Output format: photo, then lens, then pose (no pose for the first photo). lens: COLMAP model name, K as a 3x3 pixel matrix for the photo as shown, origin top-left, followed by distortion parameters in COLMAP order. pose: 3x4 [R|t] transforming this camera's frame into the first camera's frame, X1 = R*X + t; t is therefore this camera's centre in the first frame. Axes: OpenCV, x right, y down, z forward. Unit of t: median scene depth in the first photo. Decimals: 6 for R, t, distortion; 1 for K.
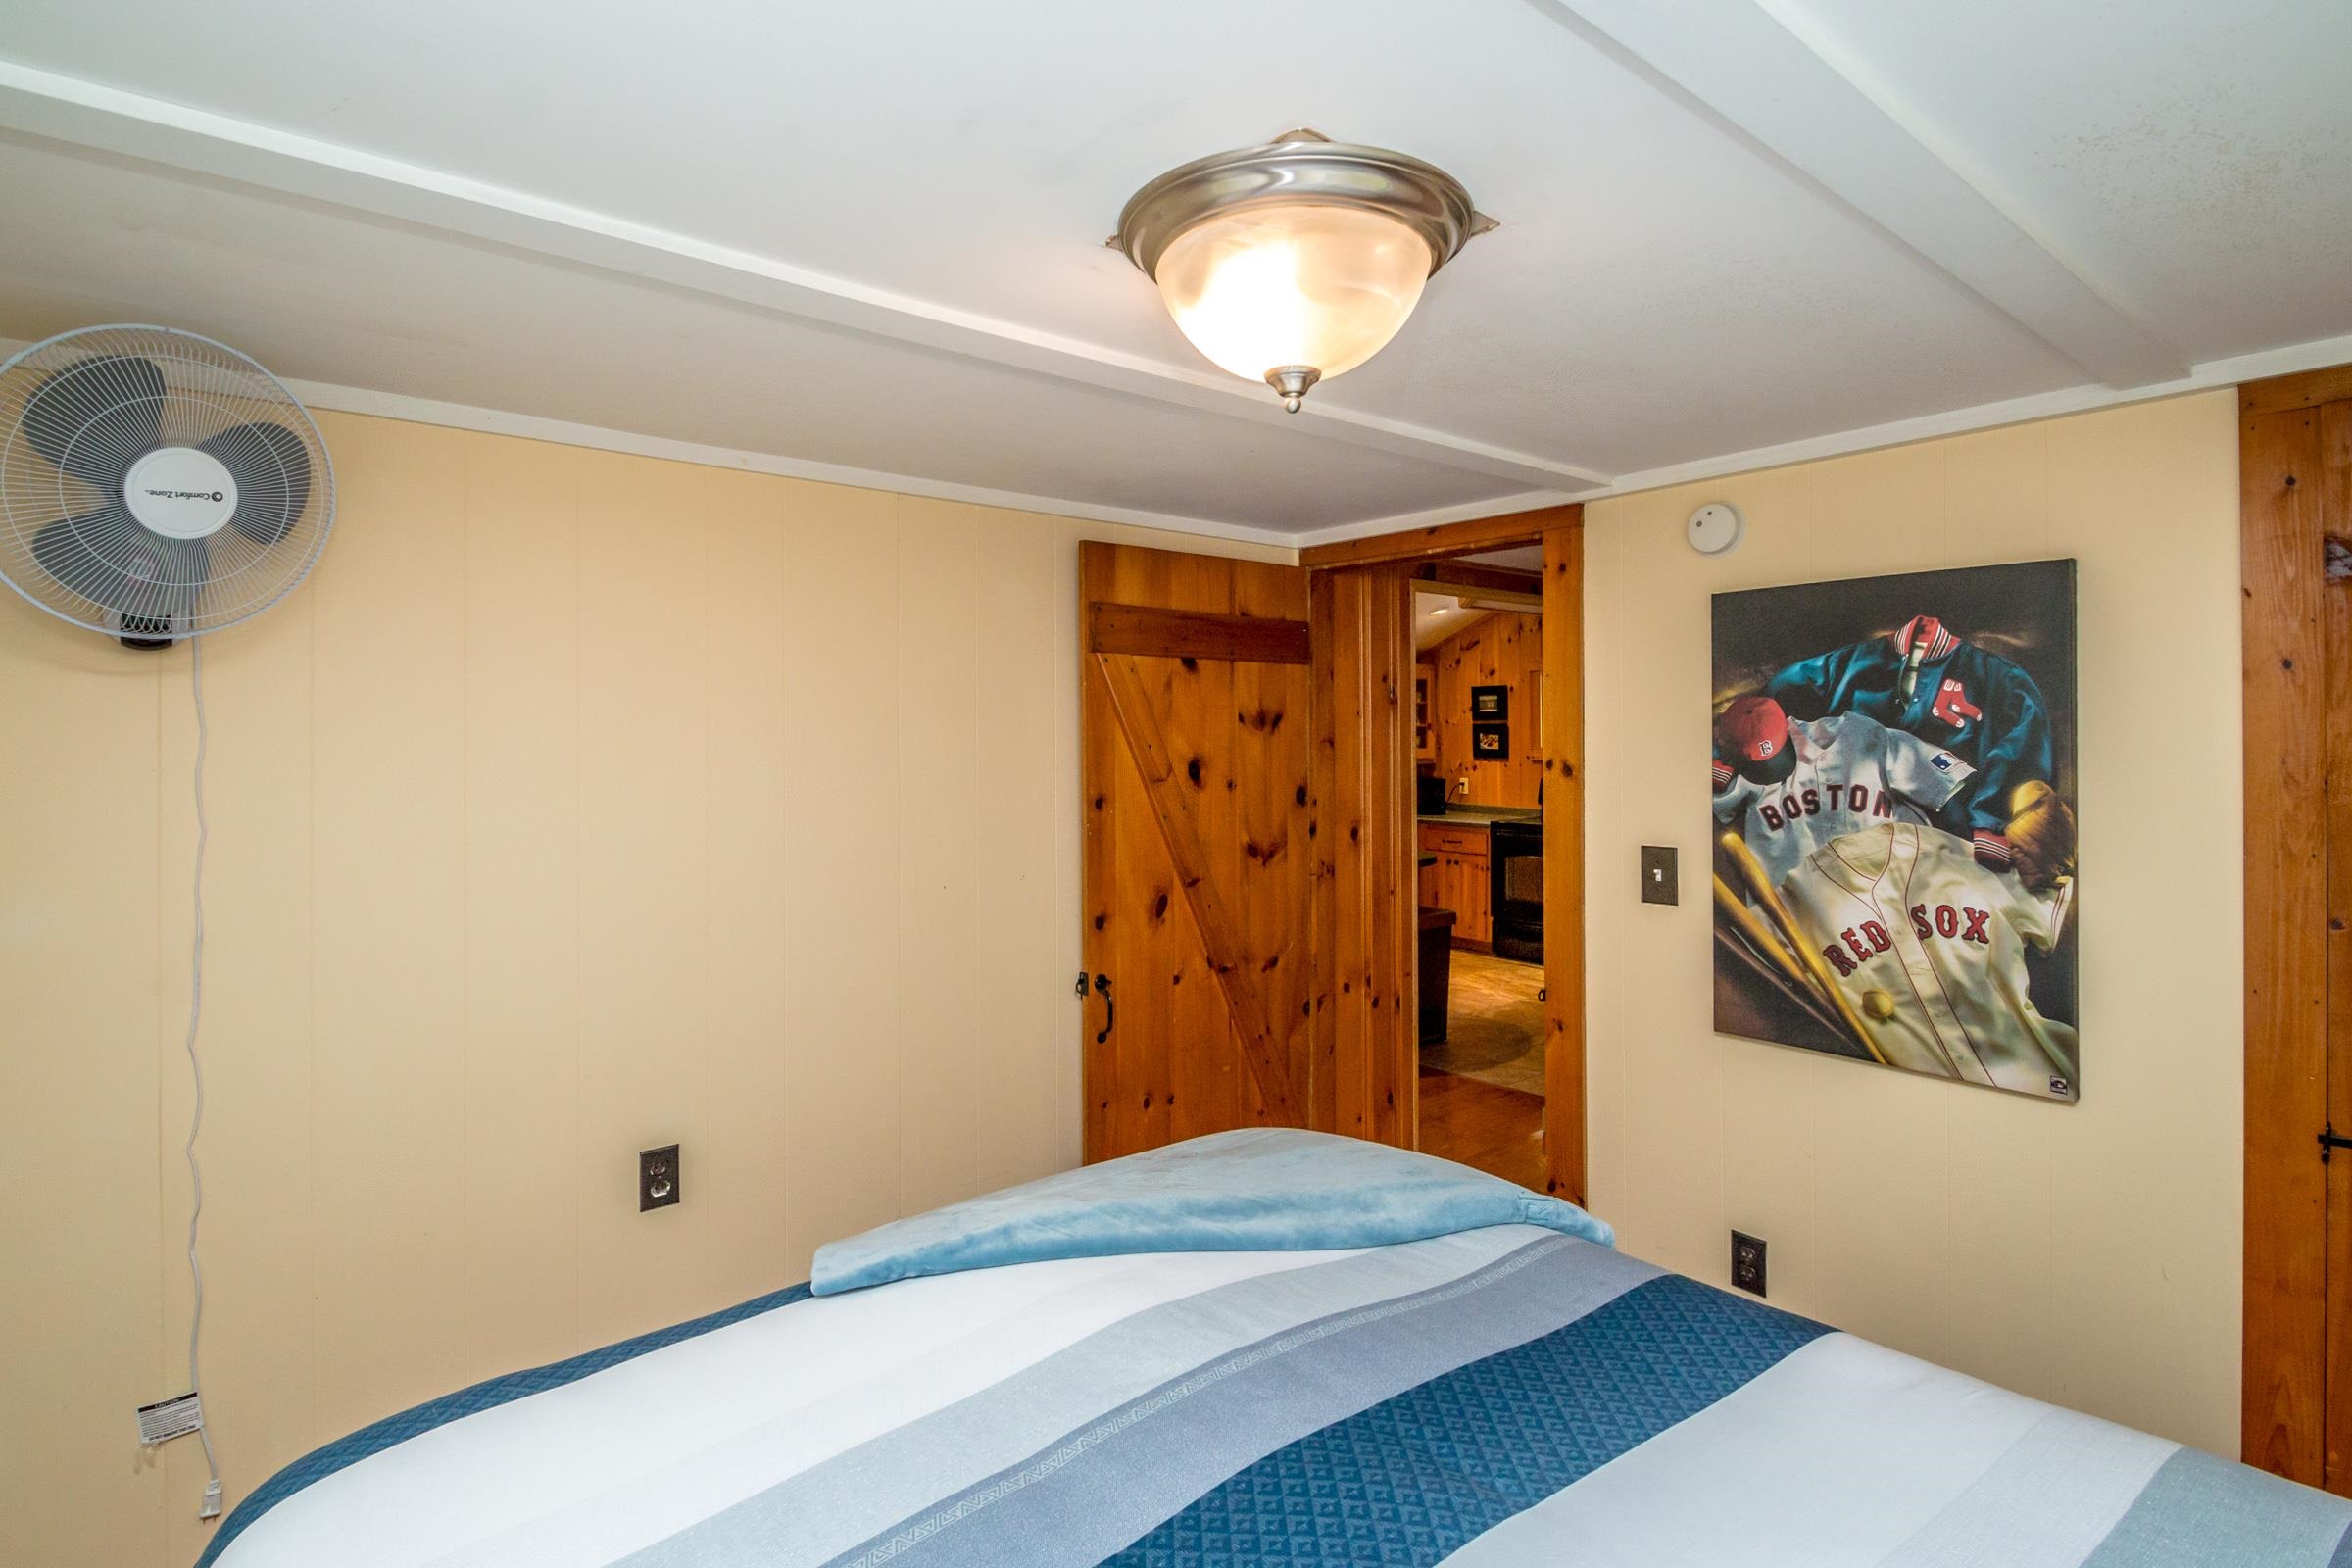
lens RADIAL K [[1133.6, 0, 1145.5], [0, 1133.6, 729.2], [0, 0, 1]] dist [0.010118, -0.011291]
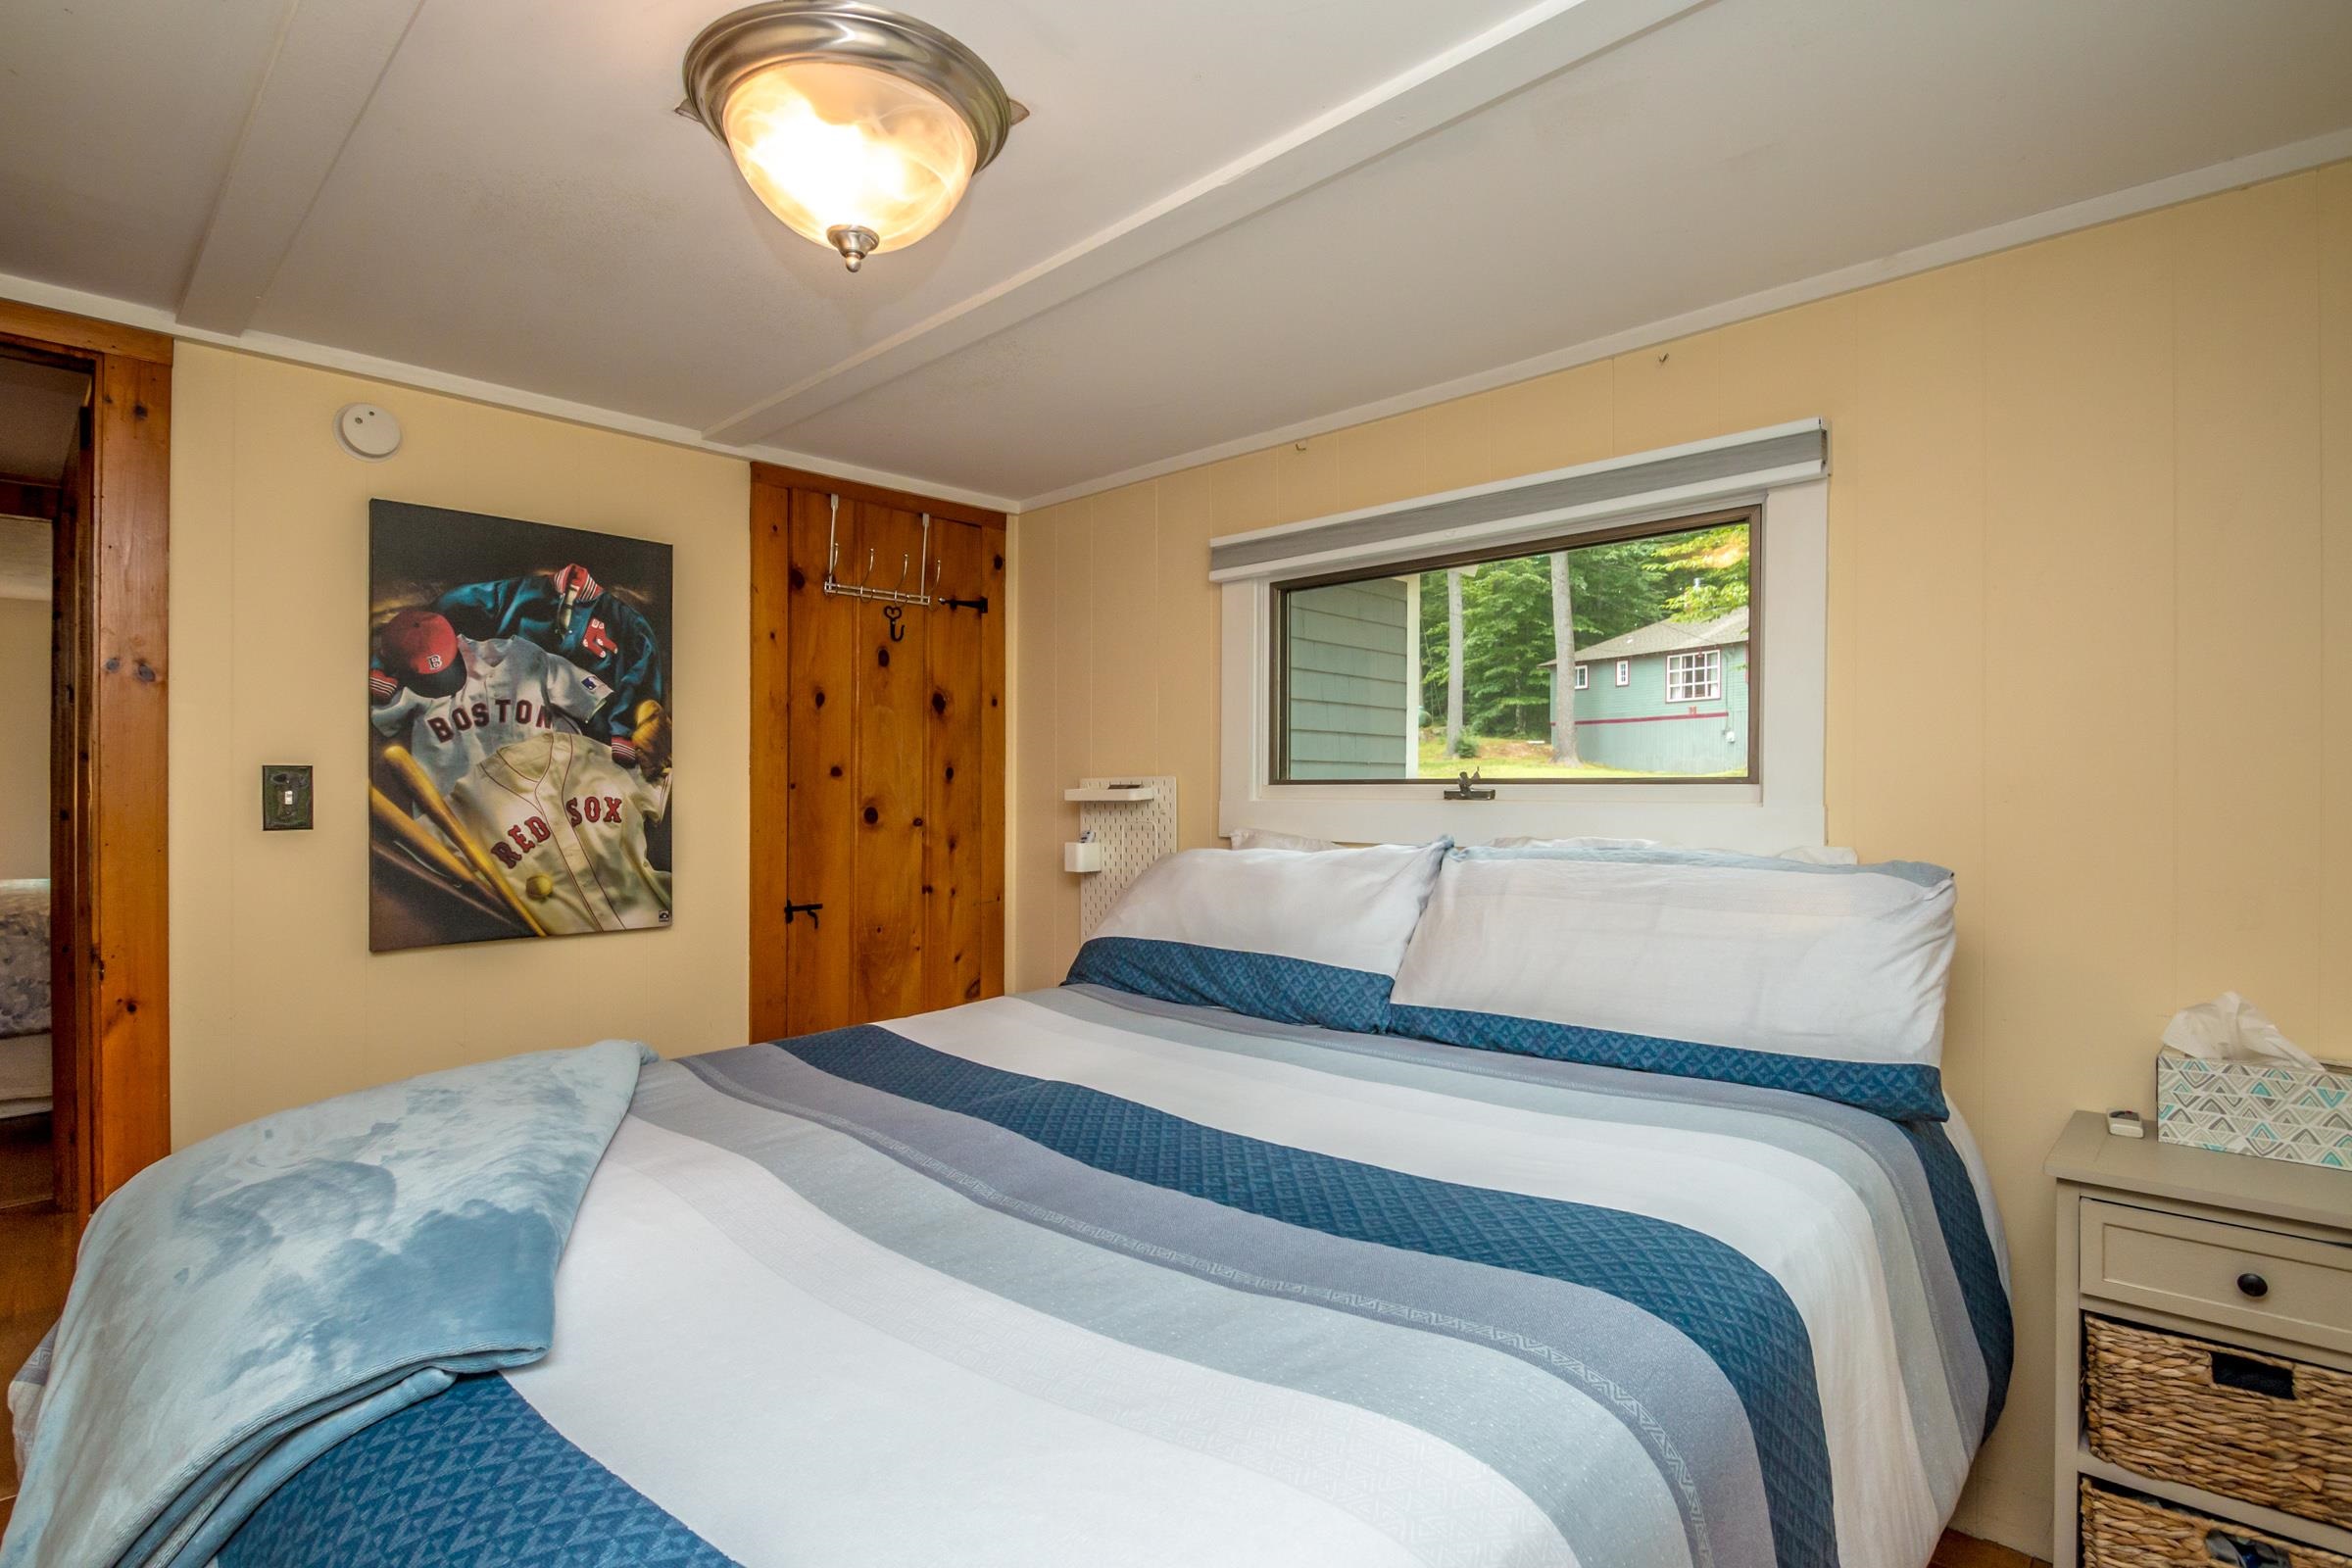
lens RADIAL K [[1133.6, 0, 1198.9], [0, 1133.6, 779.0], [0, 0, 1]] dist [0.010118, -0.011291]
pose [[-0.161186, 0.008321, 0.986889, -0.609504], [-0.009027, 0.999910, -0.009906, 0.132399], [-0.986883, -0.010505, -0.161097, 0.502133]]
